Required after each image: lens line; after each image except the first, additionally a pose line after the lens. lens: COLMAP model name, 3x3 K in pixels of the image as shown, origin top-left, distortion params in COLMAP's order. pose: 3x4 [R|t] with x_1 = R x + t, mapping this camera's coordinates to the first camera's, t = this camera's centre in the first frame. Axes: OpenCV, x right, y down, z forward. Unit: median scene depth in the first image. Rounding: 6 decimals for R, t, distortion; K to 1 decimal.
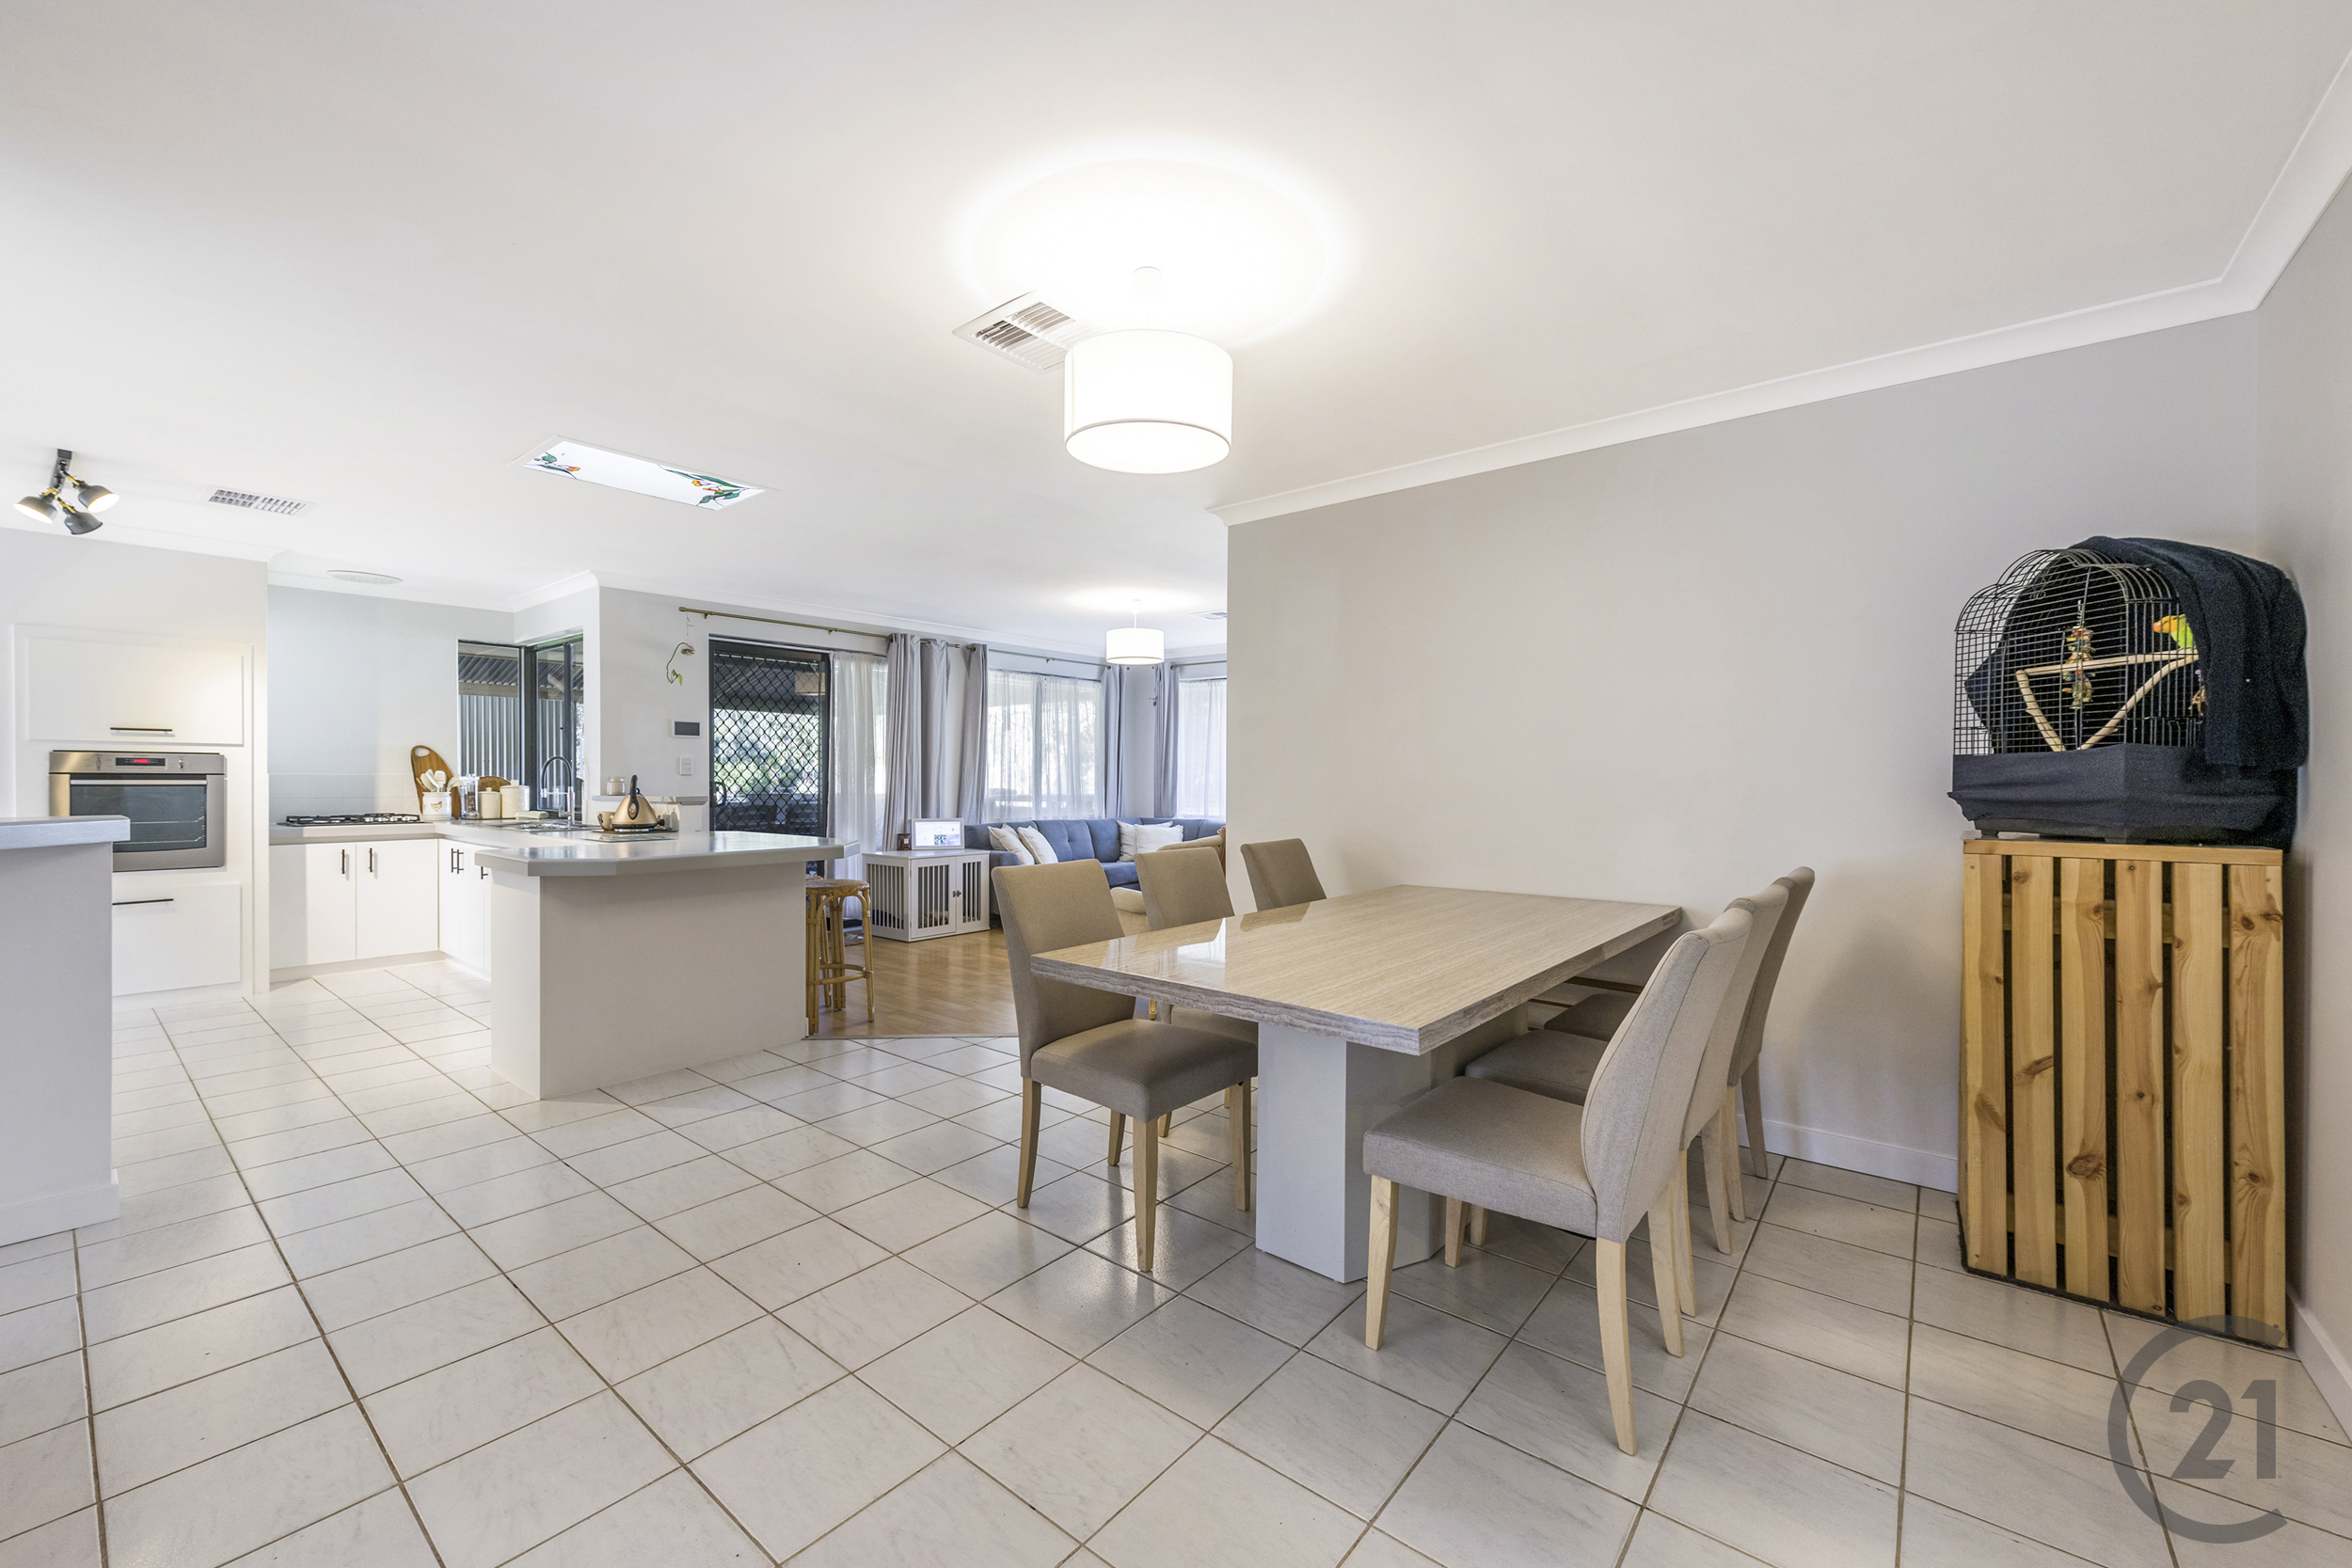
lens RADIAL K [[932.2, 0, 1211.7], [0, 932.2, 784.5], [0, 0, 1]] dist [-0.003791, -0.000885]
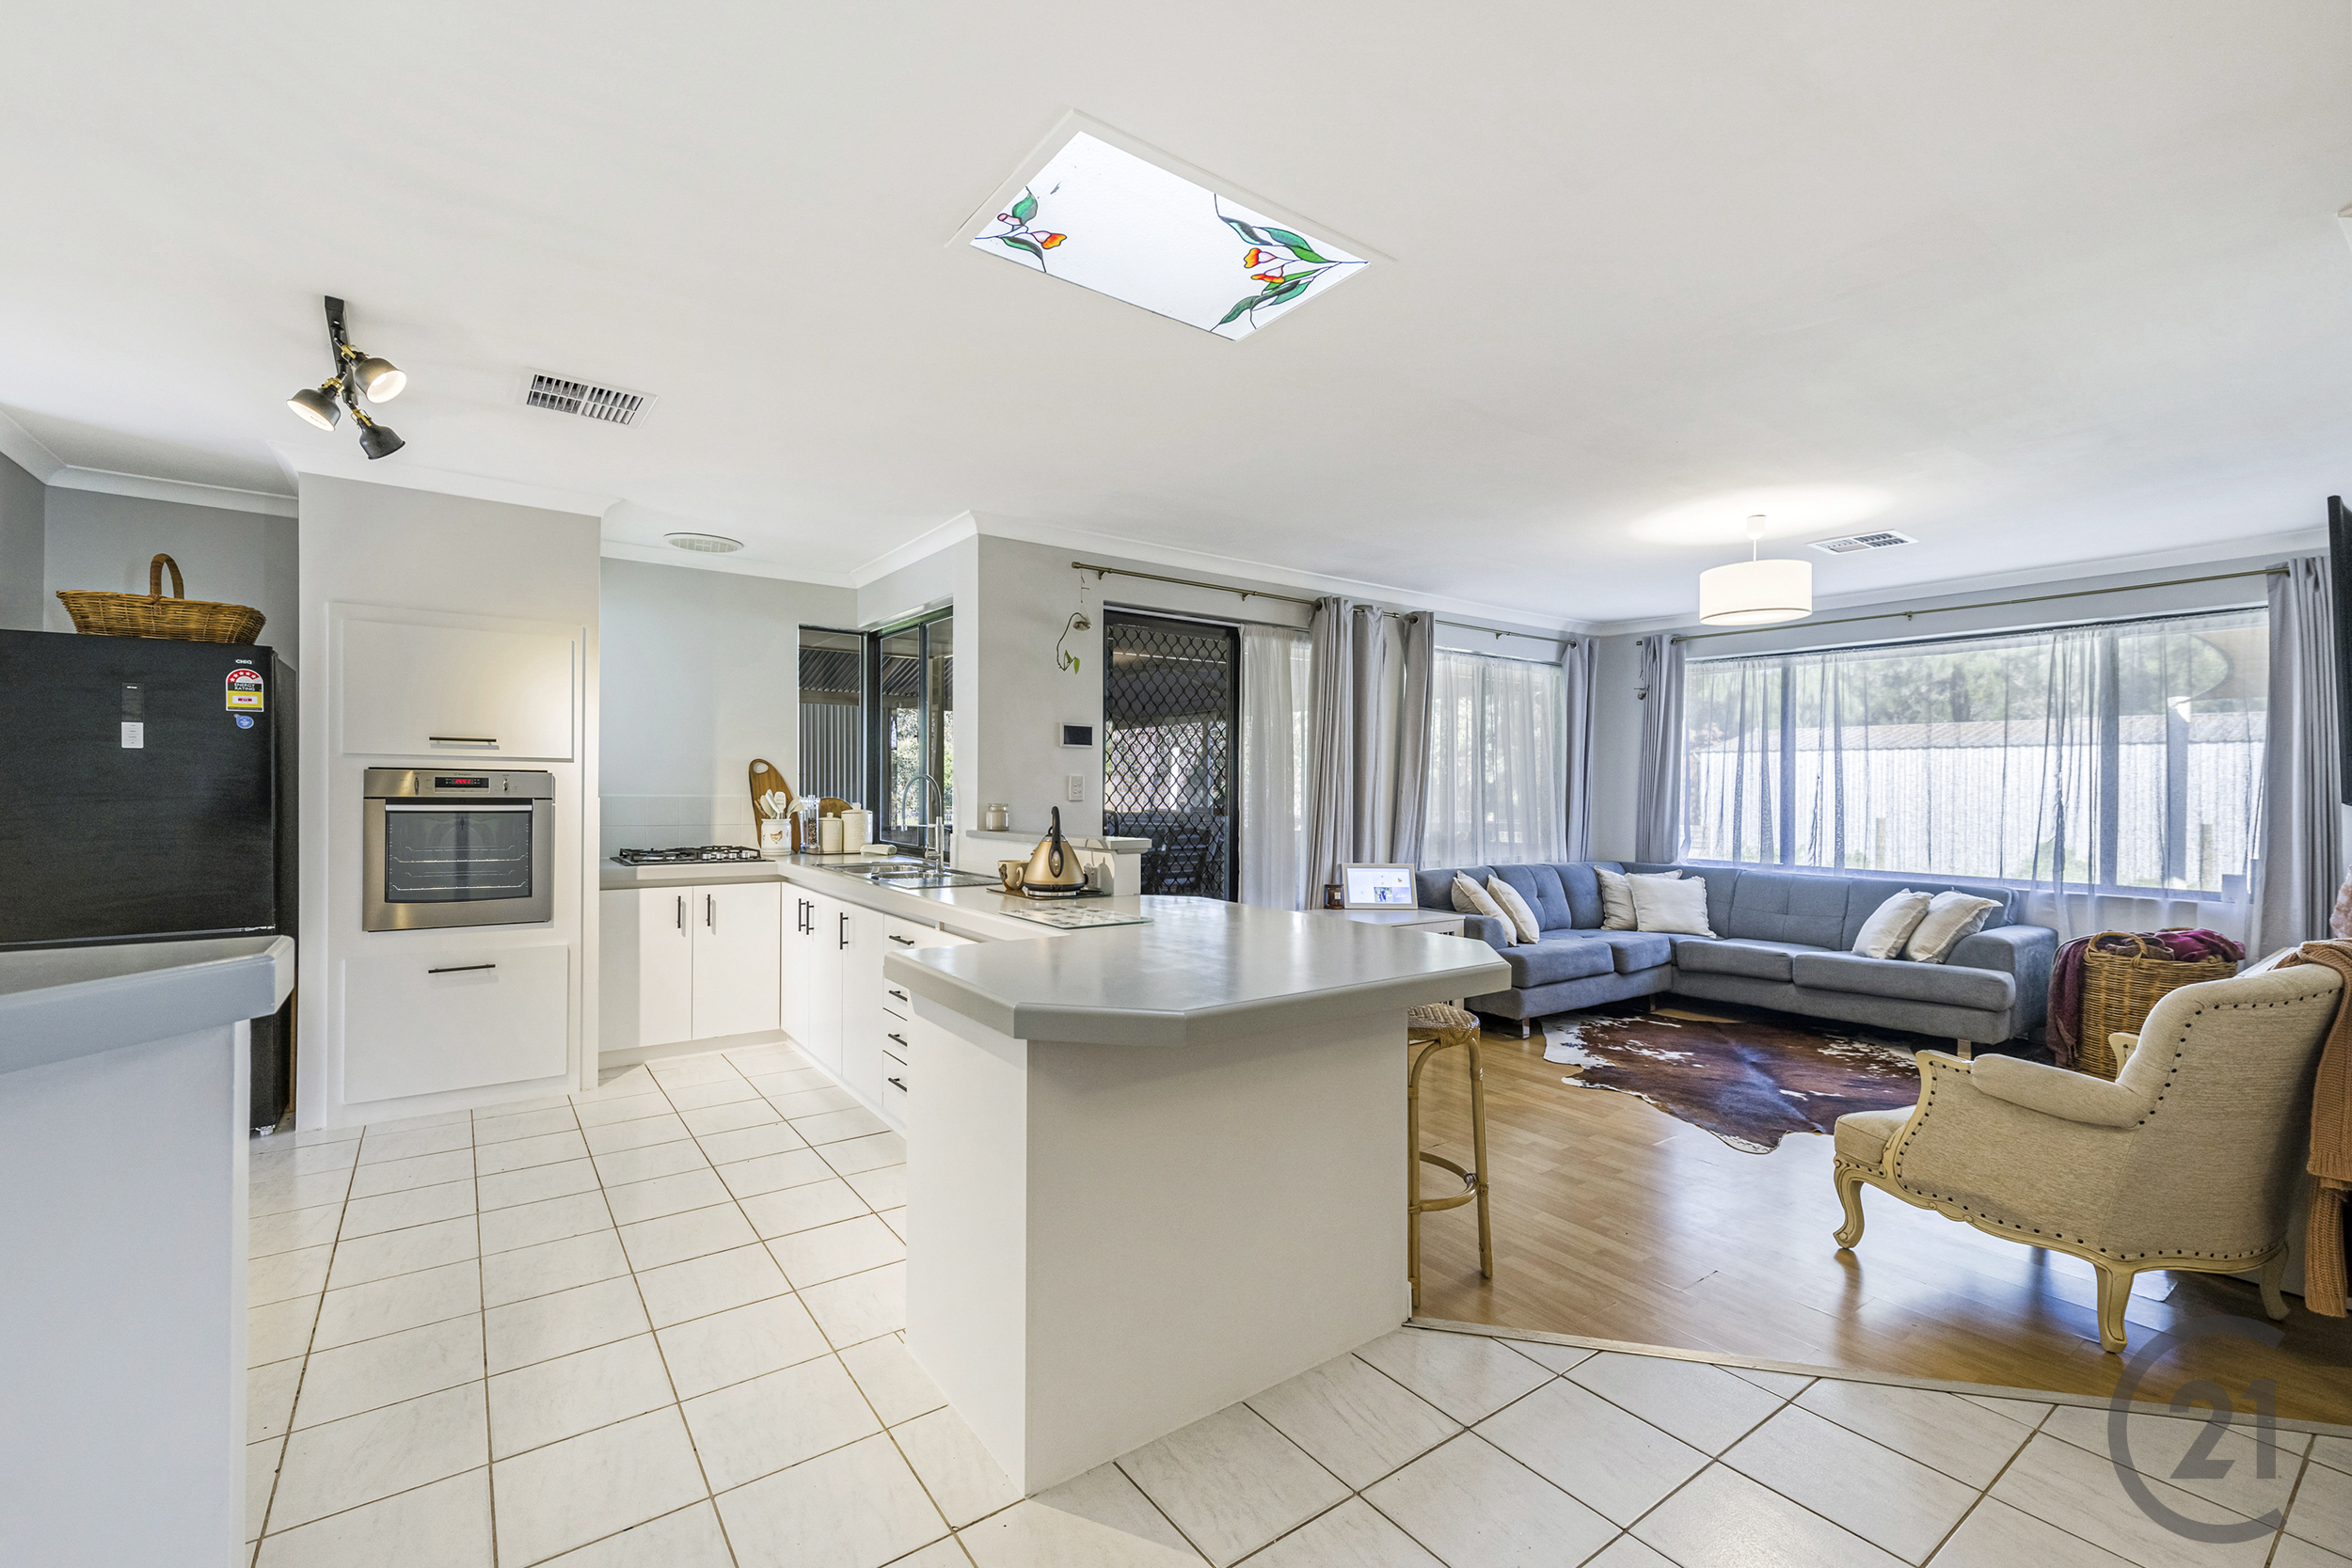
lens RADIAL K [[991.3, 0, 1146.8], [0, 991.3, 796.7], [0, 0, 1]] dist [0.005390, -0.003207]
pose [[0.954748, 0.010158, -0.297244, -0.284317], [-0.010264, 0.999947, 0.001207, -0.014555], [0.297240, 0.001899, 0.954801, 0.291872]]
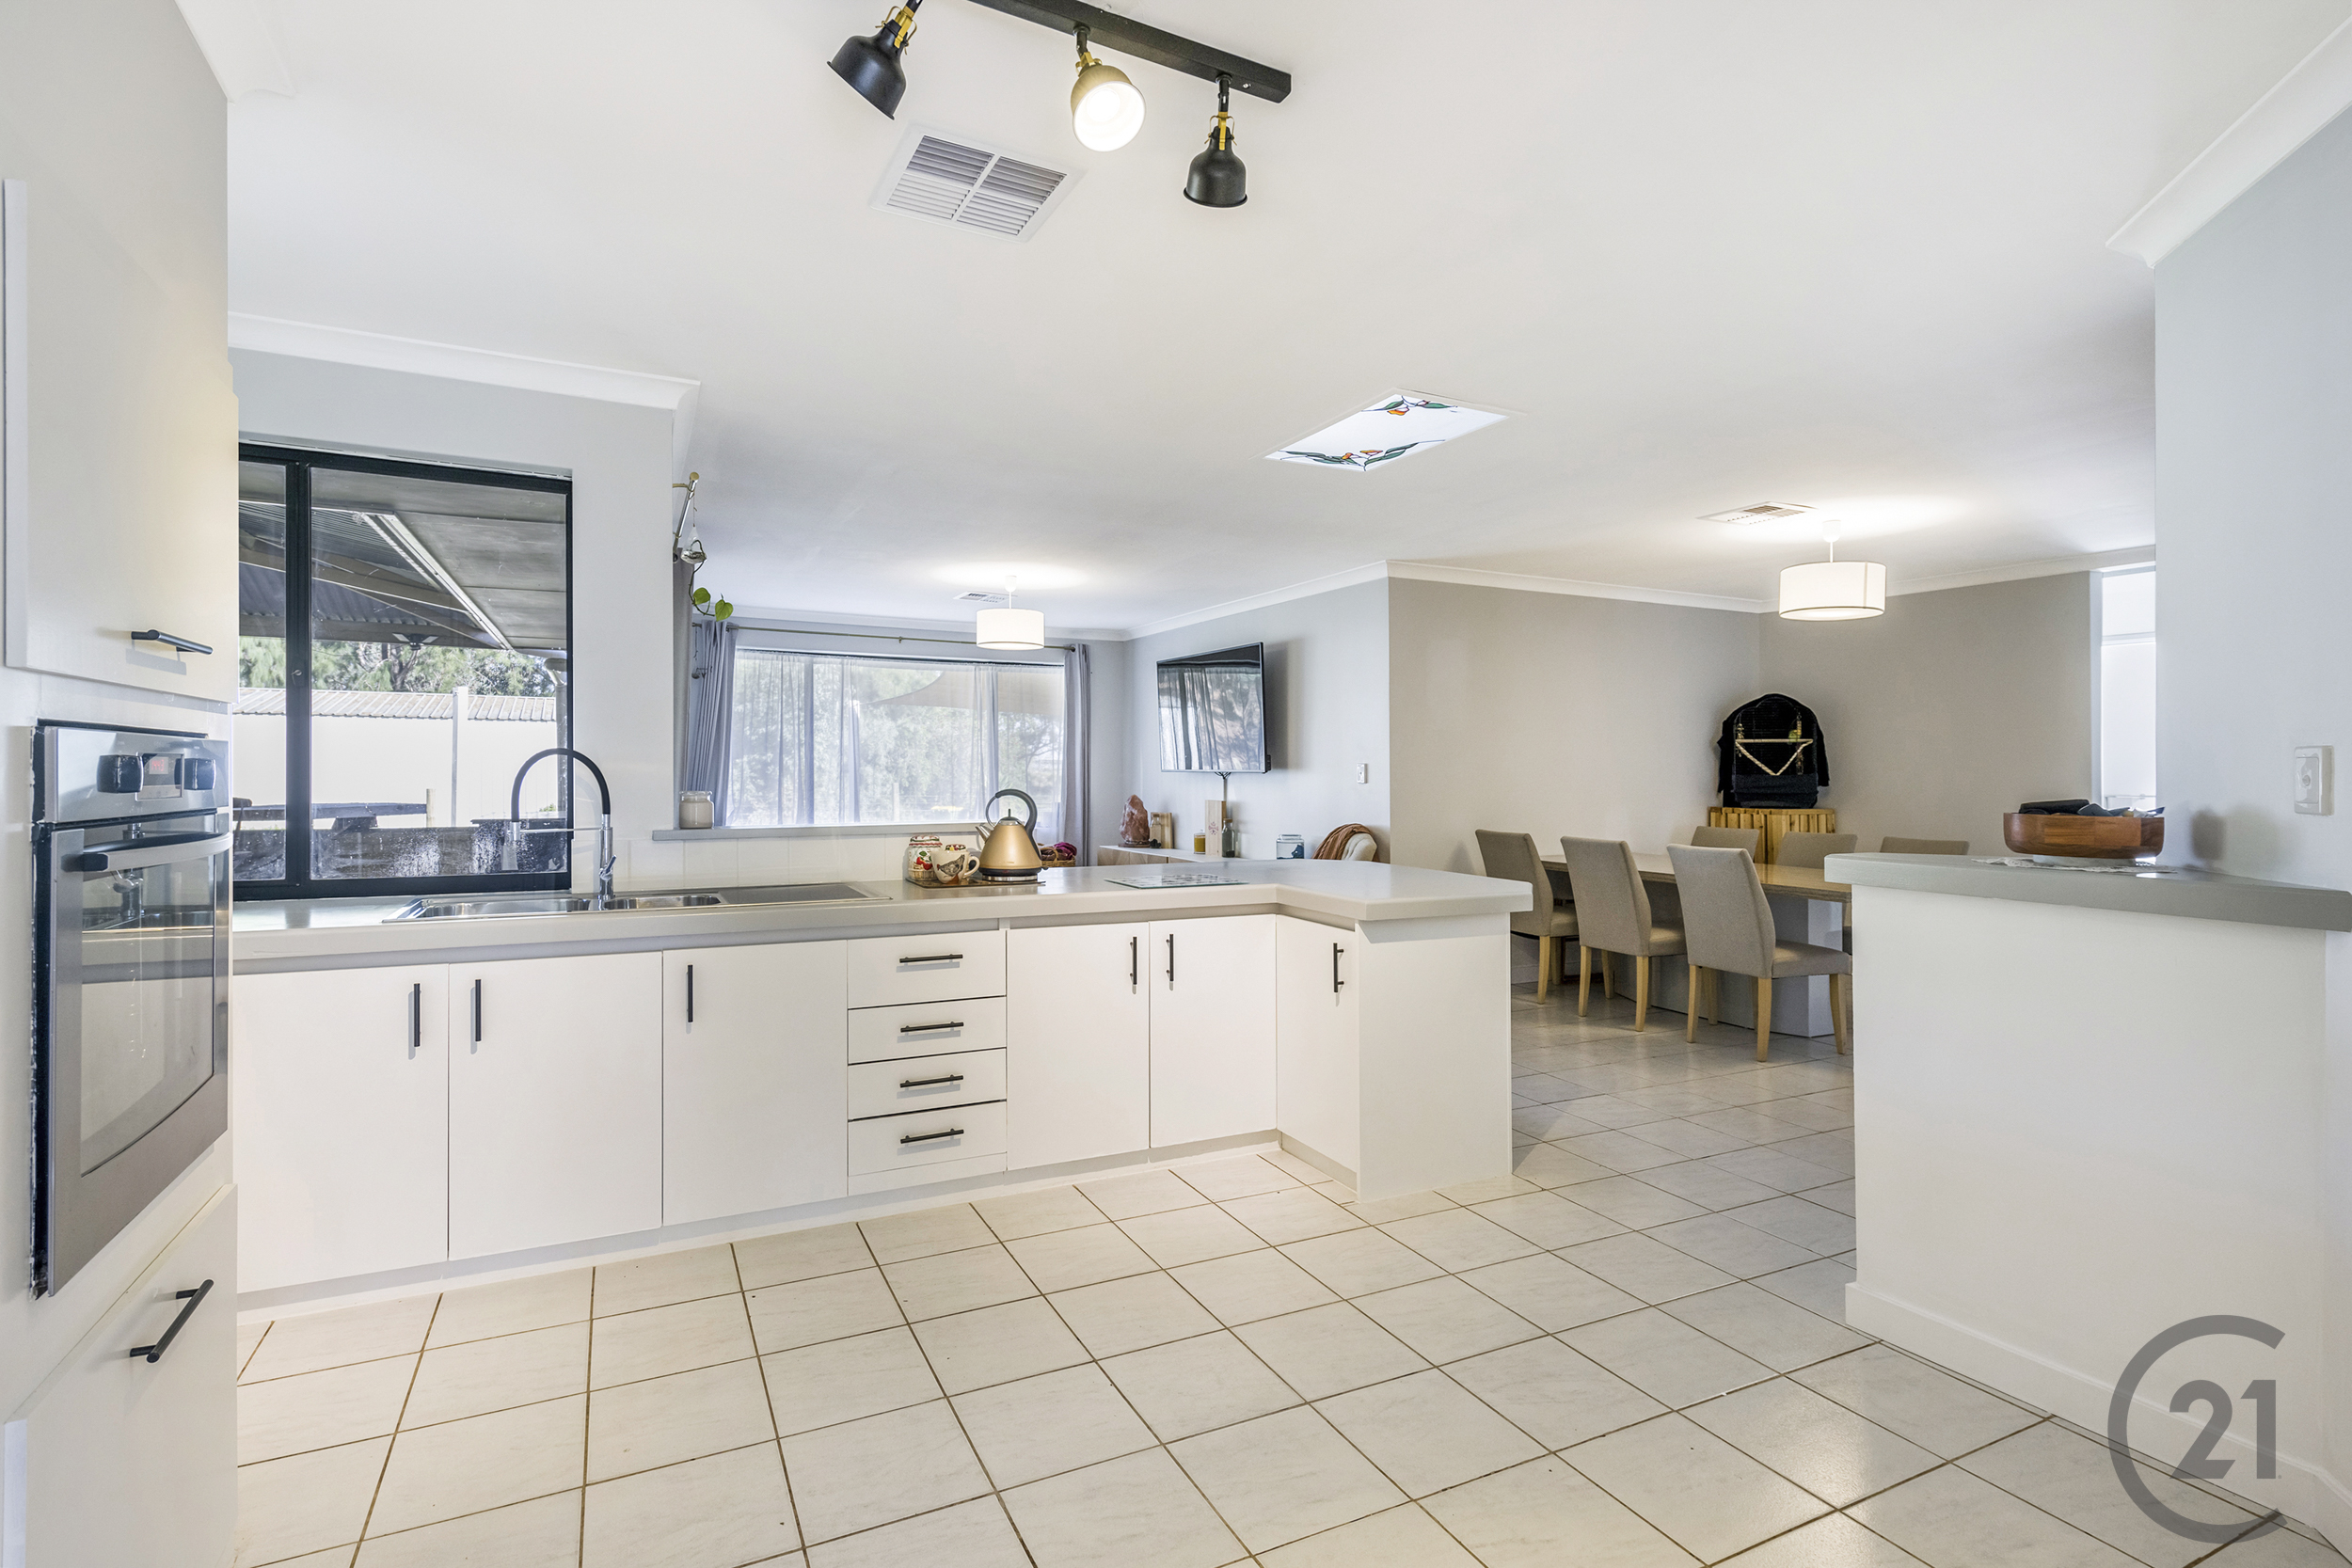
lens RADIAL K [[1085.5, 0, 1144.6], [0, 1085.5, 762.4], [0, 0, 1]] dist [-0.005013, -0.000180]
pose [[0.440362, 0.007372, 0.897790, -0.975570], [0.000298, 0.999965, -0.008357, -0.017647], [-0.897820, 0.003948, 0.440344, 0.472853]]
